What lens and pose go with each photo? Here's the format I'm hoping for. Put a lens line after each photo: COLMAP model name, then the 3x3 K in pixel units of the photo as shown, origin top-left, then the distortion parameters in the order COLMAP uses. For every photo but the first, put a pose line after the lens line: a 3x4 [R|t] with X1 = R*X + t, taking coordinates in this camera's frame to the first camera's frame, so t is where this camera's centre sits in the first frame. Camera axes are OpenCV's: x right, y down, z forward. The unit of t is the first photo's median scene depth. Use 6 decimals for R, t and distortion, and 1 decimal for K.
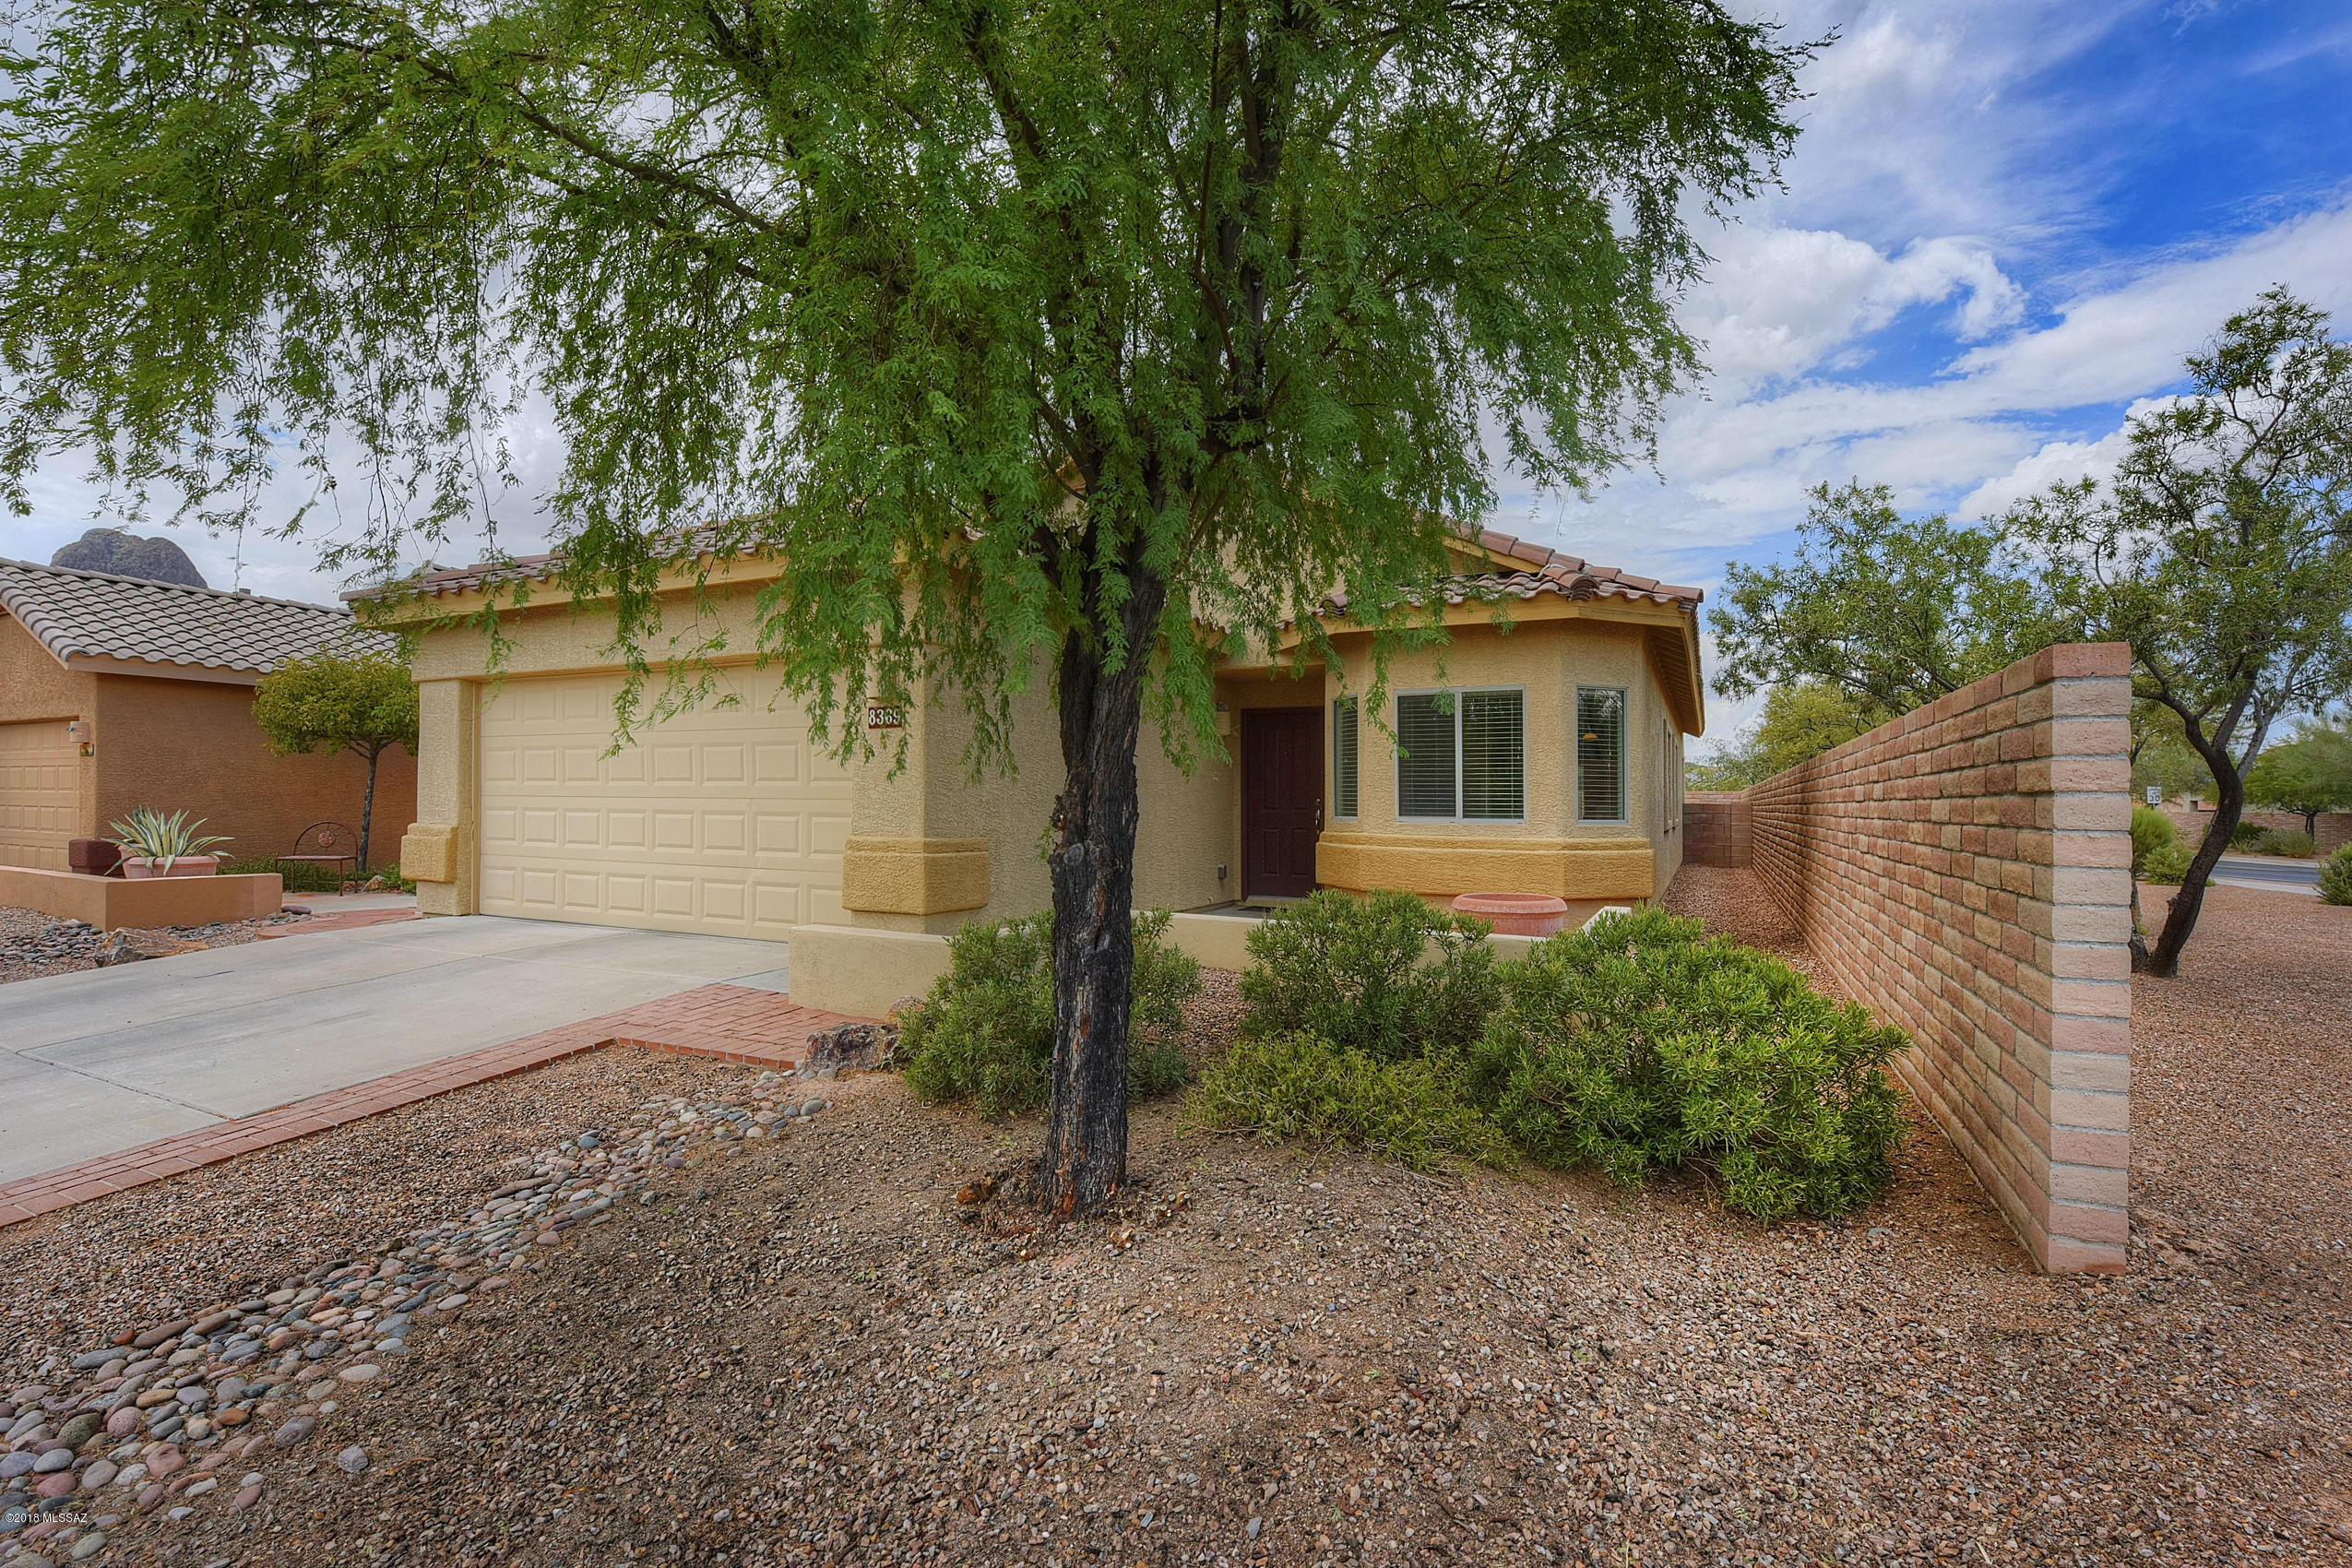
lens RADIAL K [[991.6, 0, 1047.3], [0, 991.6, 774.3], [0, 0, 1]] dist [-0.004063, -0.000490]
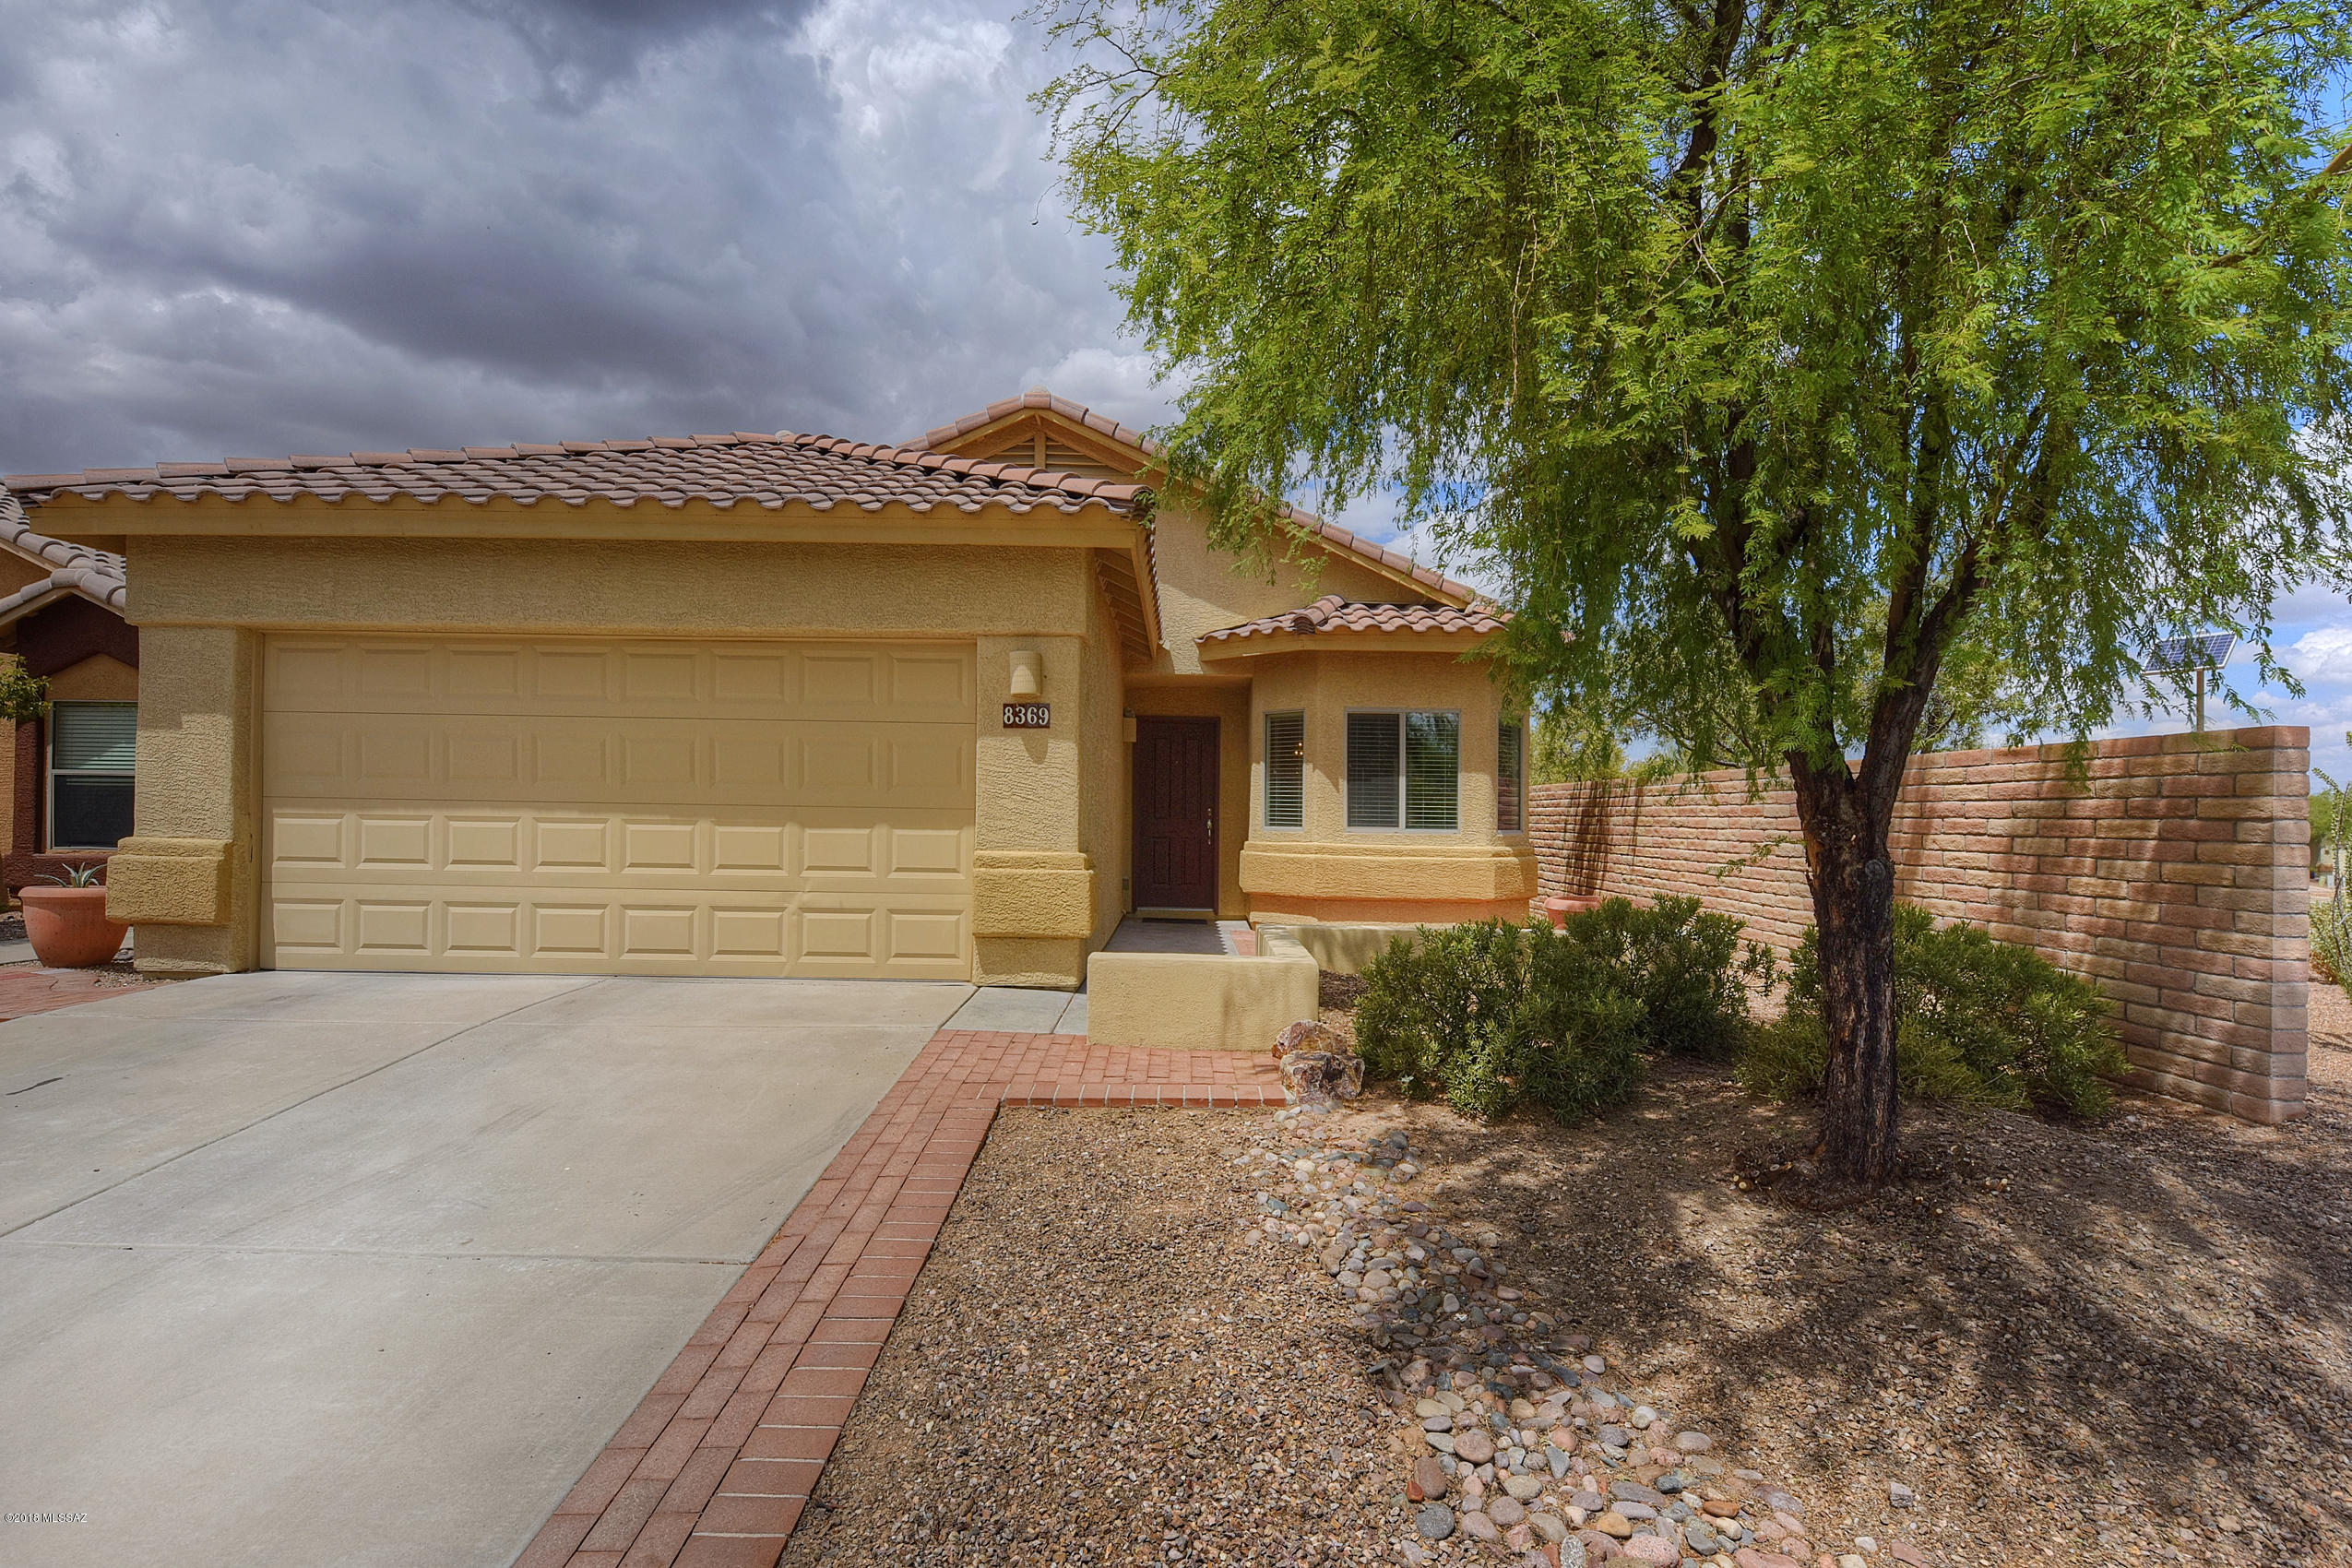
lens RADIAL K [[1056.3, 0, 1156.2], [0, 1056.3, 763.2], [0, 0, 1]] dist [0.001416, -0.011037]
pose [[0.902647, 0.026046, 0.429592, -0.463012], [-0.019749, 0.999622, -0.019109, -0.000520], [-0.429928, 0.008765, 0.902821, 0.092487]]
